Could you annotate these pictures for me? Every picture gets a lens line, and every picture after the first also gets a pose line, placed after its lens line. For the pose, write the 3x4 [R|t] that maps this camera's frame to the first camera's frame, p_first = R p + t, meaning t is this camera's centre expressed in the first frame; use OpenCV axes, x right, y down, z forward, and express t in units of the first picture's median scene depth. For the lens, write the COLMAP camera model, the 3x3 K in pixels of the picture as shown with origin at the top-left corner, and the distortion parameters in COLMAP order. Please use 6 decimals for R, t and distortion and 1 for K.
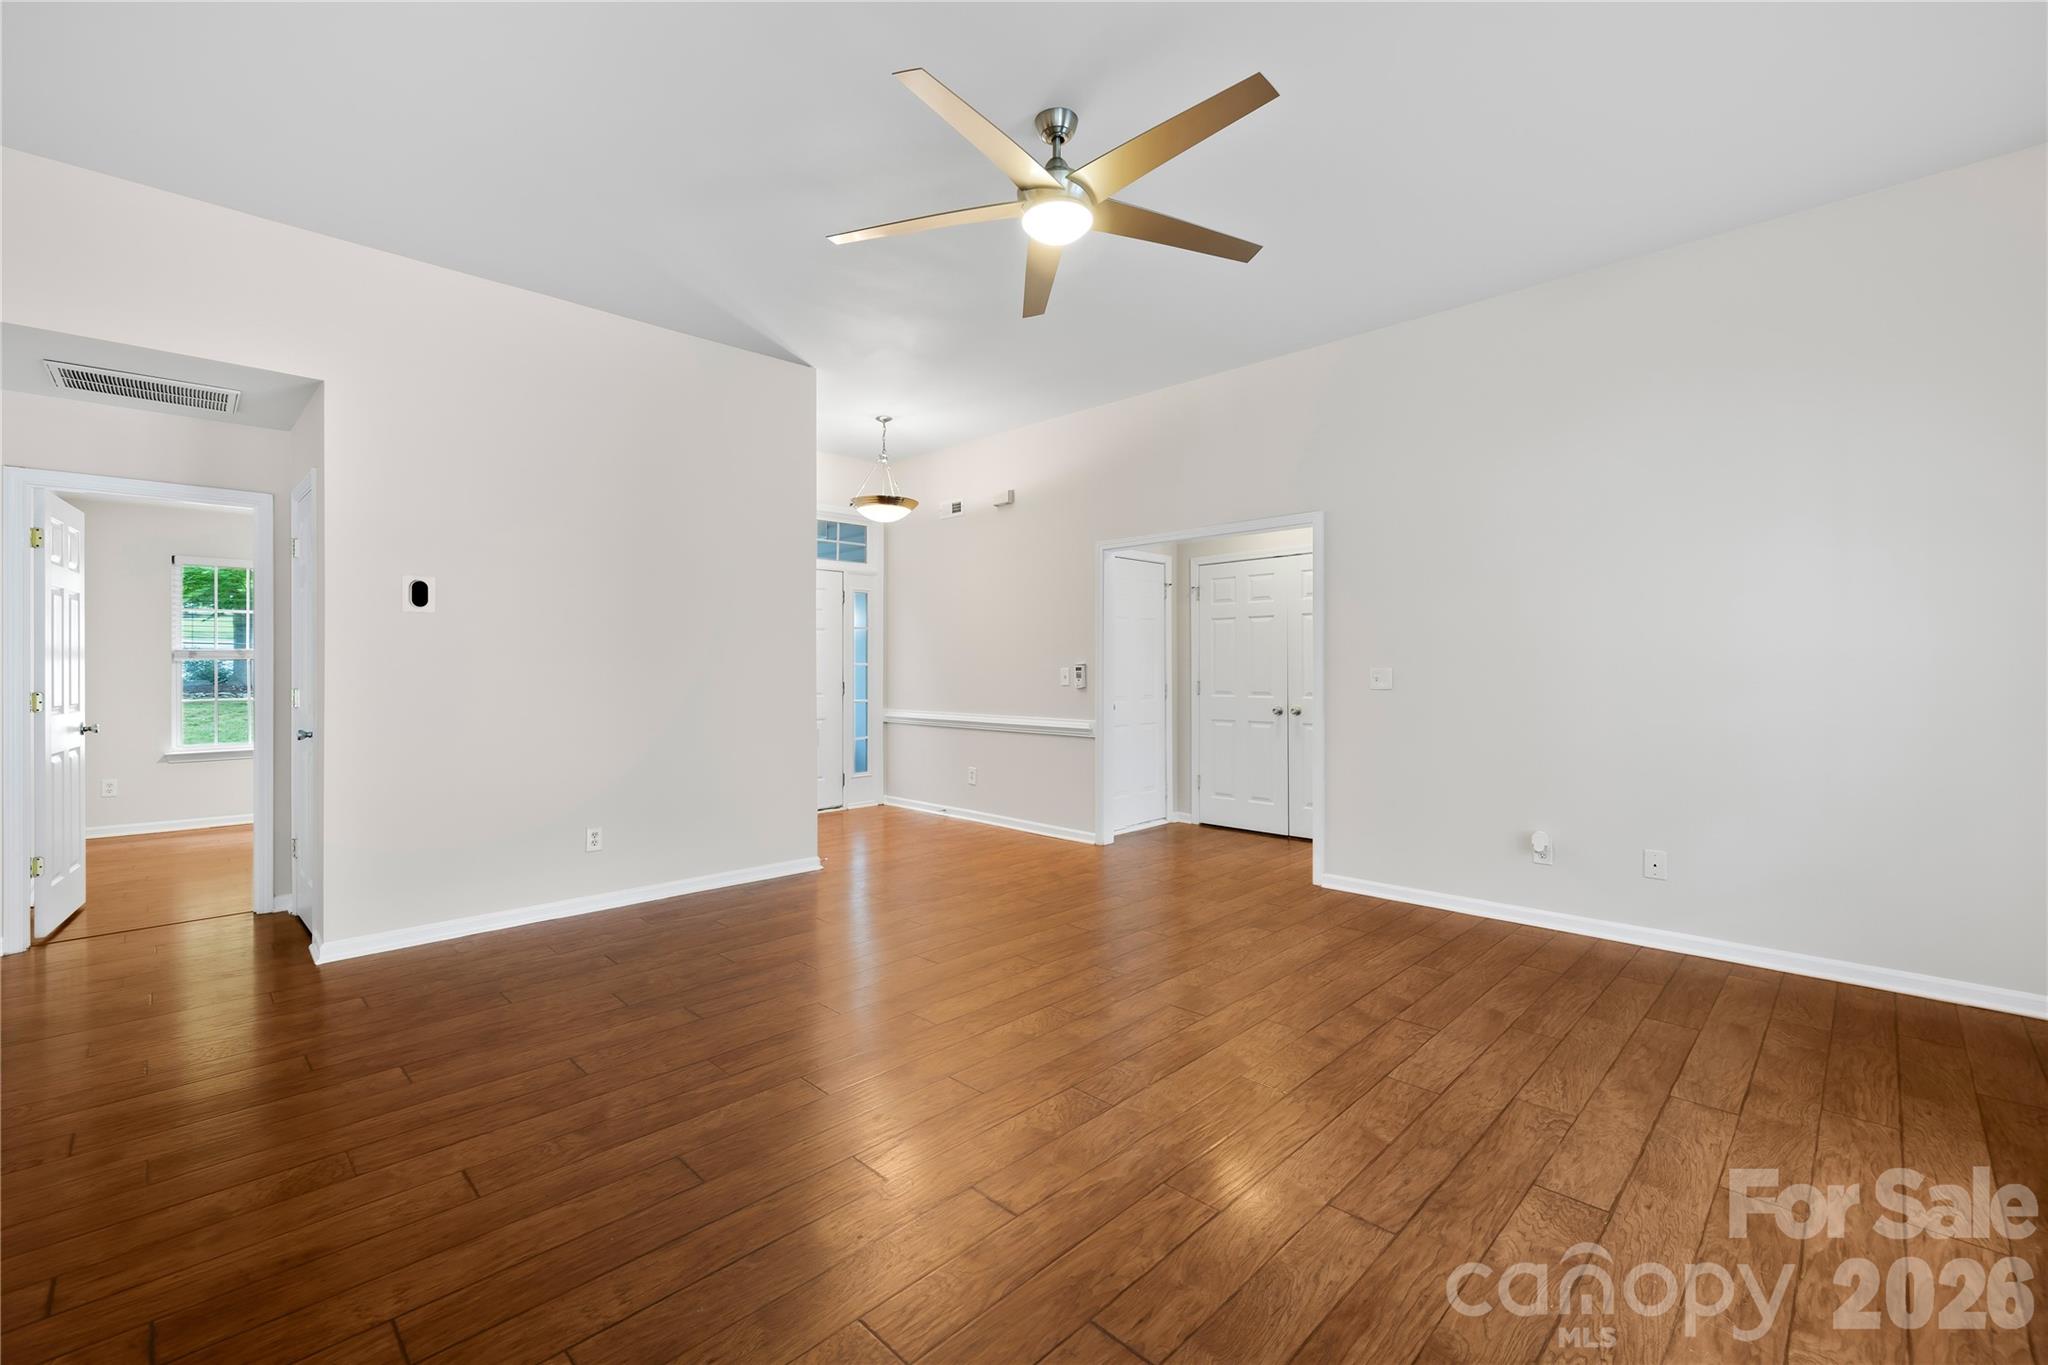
lens RADIAL K [[858.1, 0, 1021.1], [0, 858.1, 664.9], [0, 0, 1]] dist [-0.000052, -0.000181]
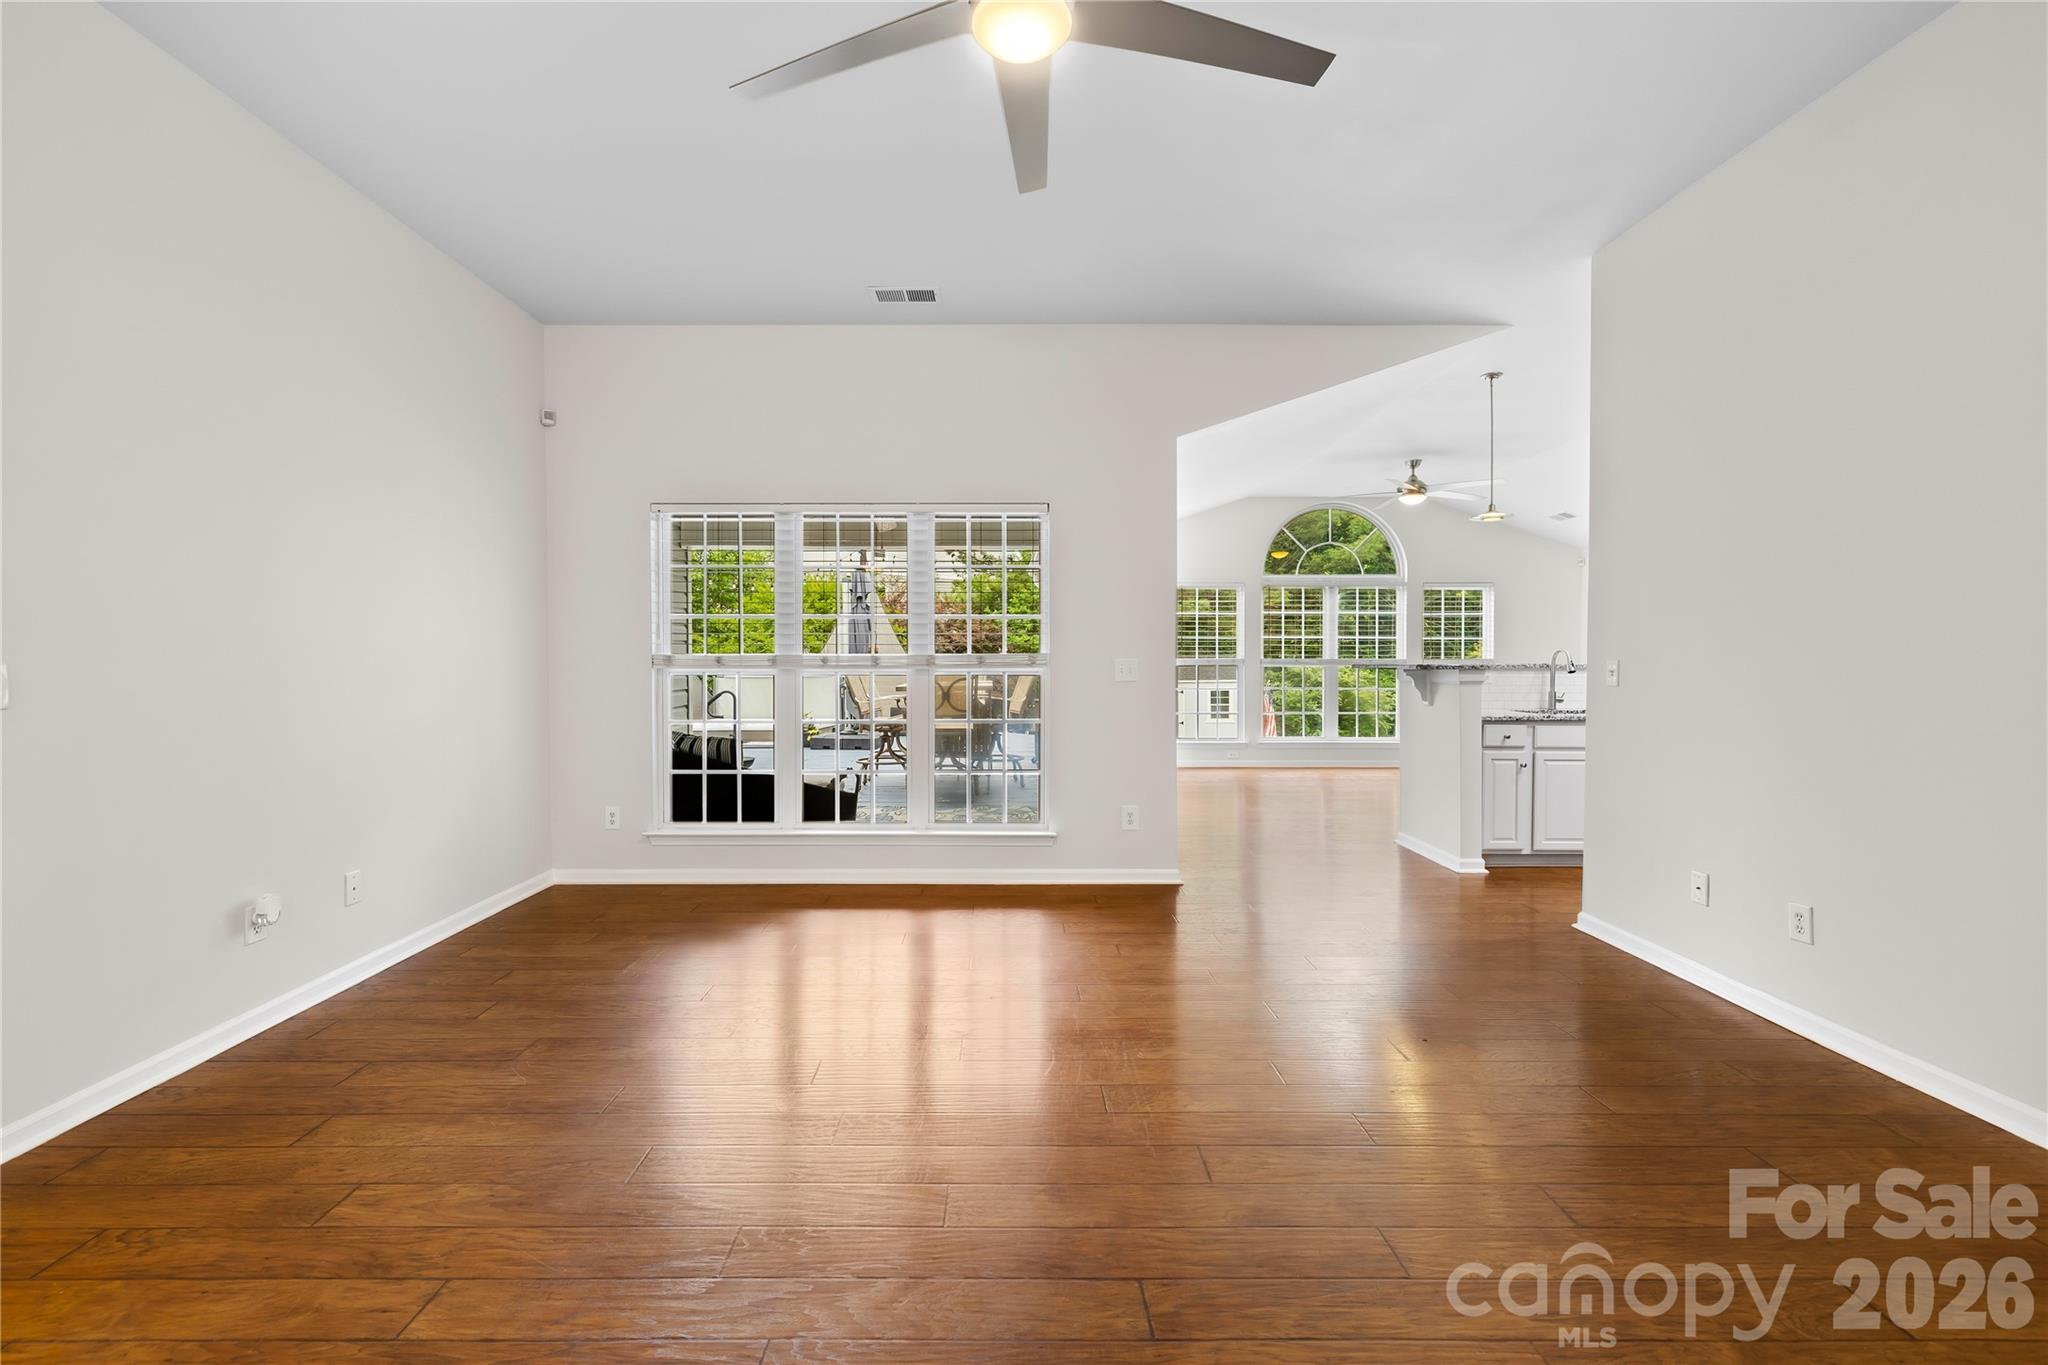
lens RADIAL K [[866.9, 0, 1024.0], [0, 866.9, 682.5], [0, 0, 1]] dist [-0.000504, 0.000039]
pose [[-0.714663, -0.014931, 0.699310, -0.354912], [0.001930, 0.999726, 0.023317, 0.011713], [-0.699466, 0.018014, -0.714439, 1.193596]]
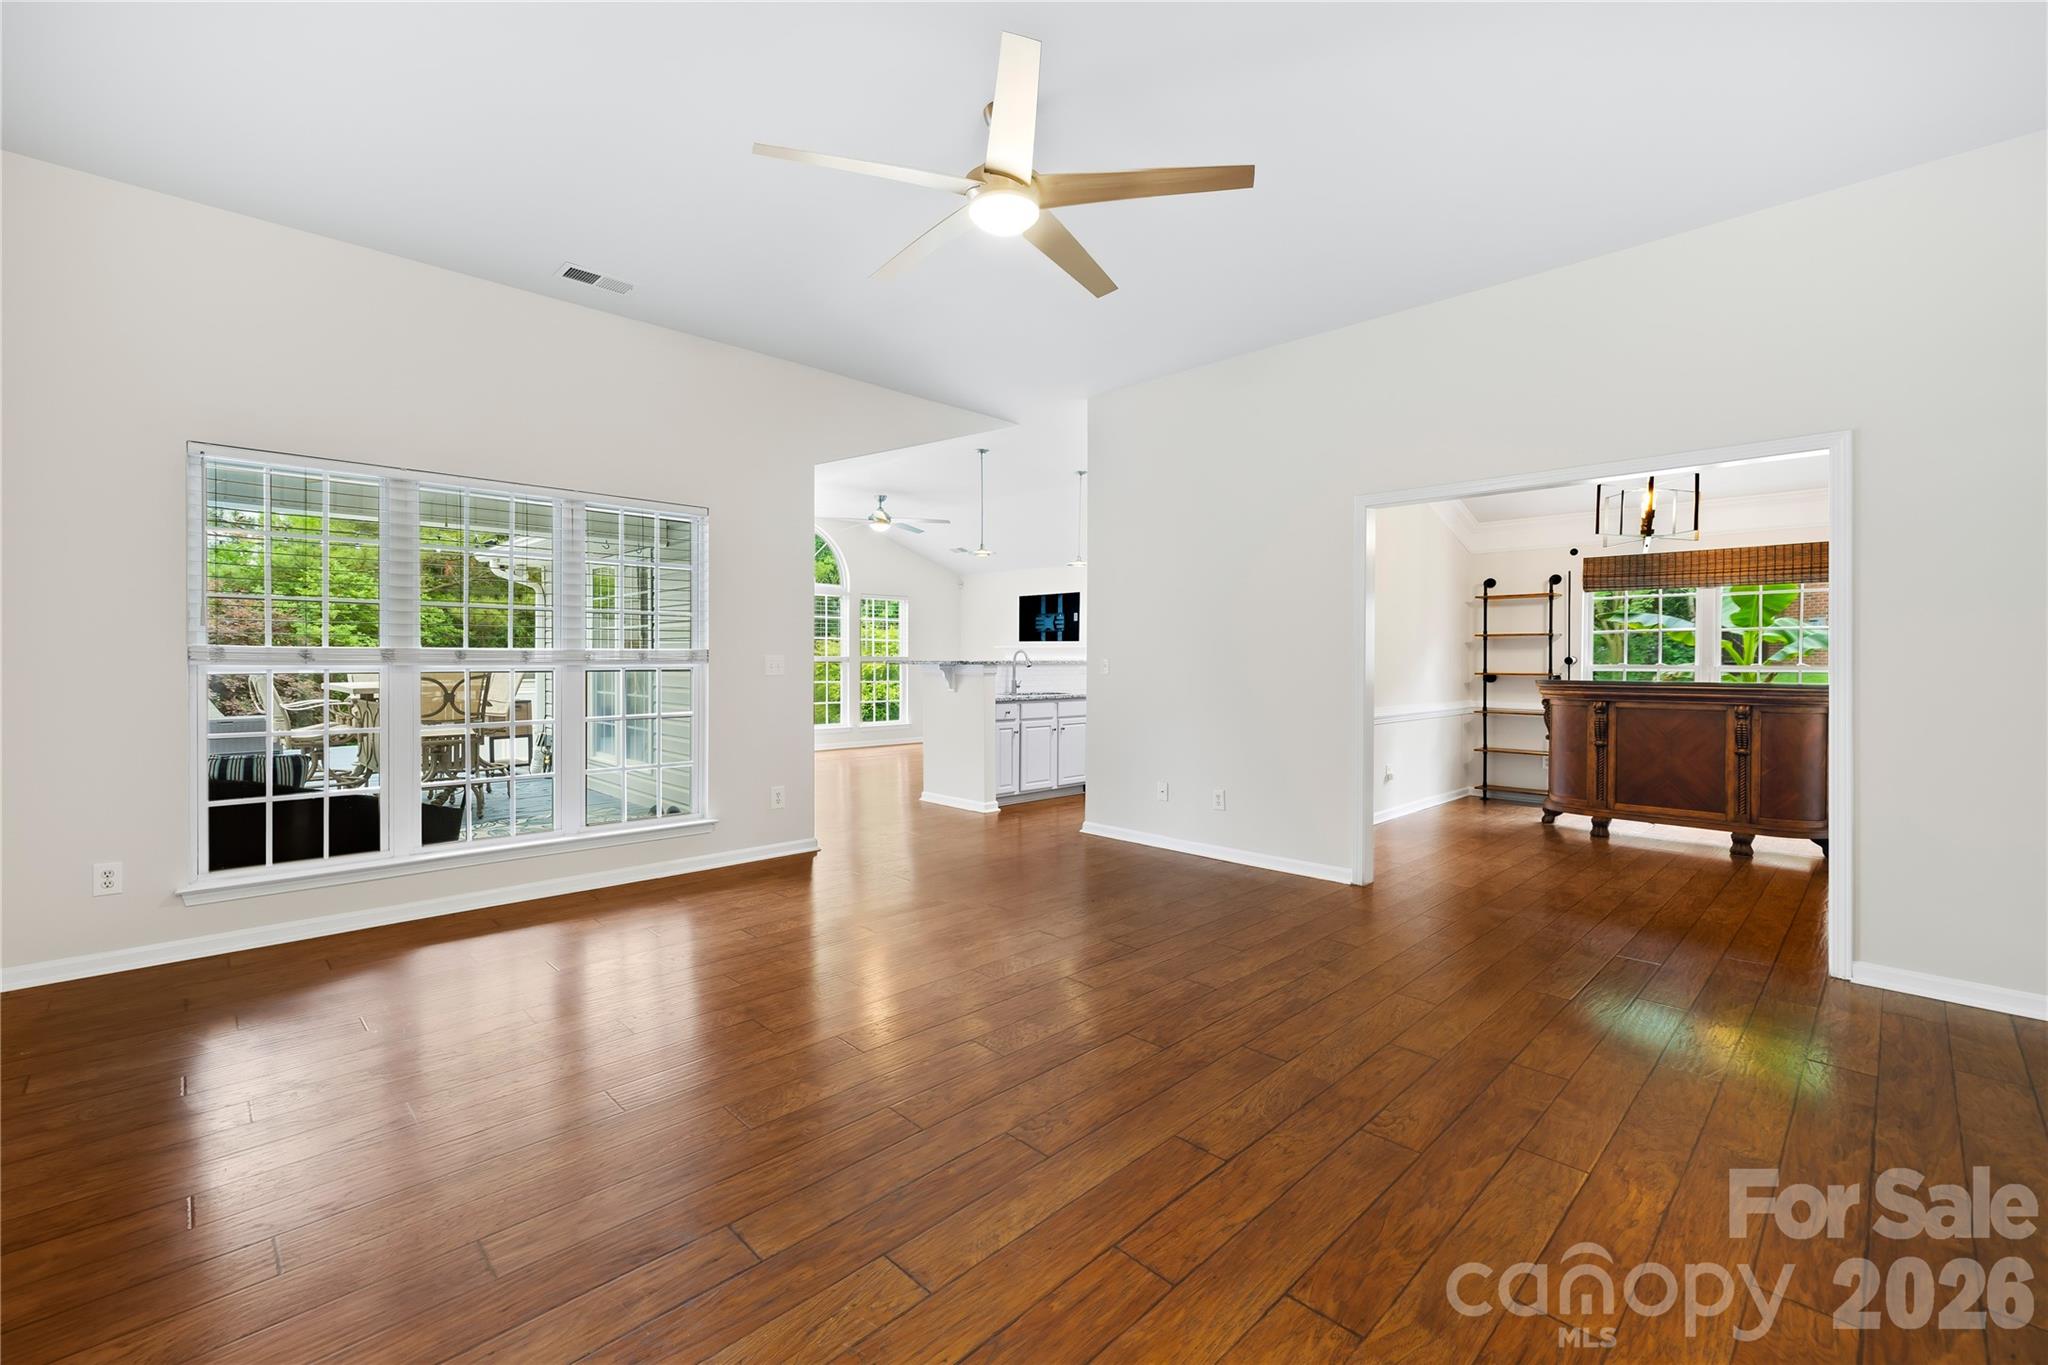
lens RADIAL K [[858.1, 0, 1021.1], [0, 858.1, 664.9], [0, 0, 1]] dist [-0.000052, -0.000181]
pose [[-1.000000, -0.000796, -0.000338, 0.019517], [-0.000798, 0.999978, 0.006525, 0.012968], [0.000333, 0.006525, -0.999979, 1.583623]]
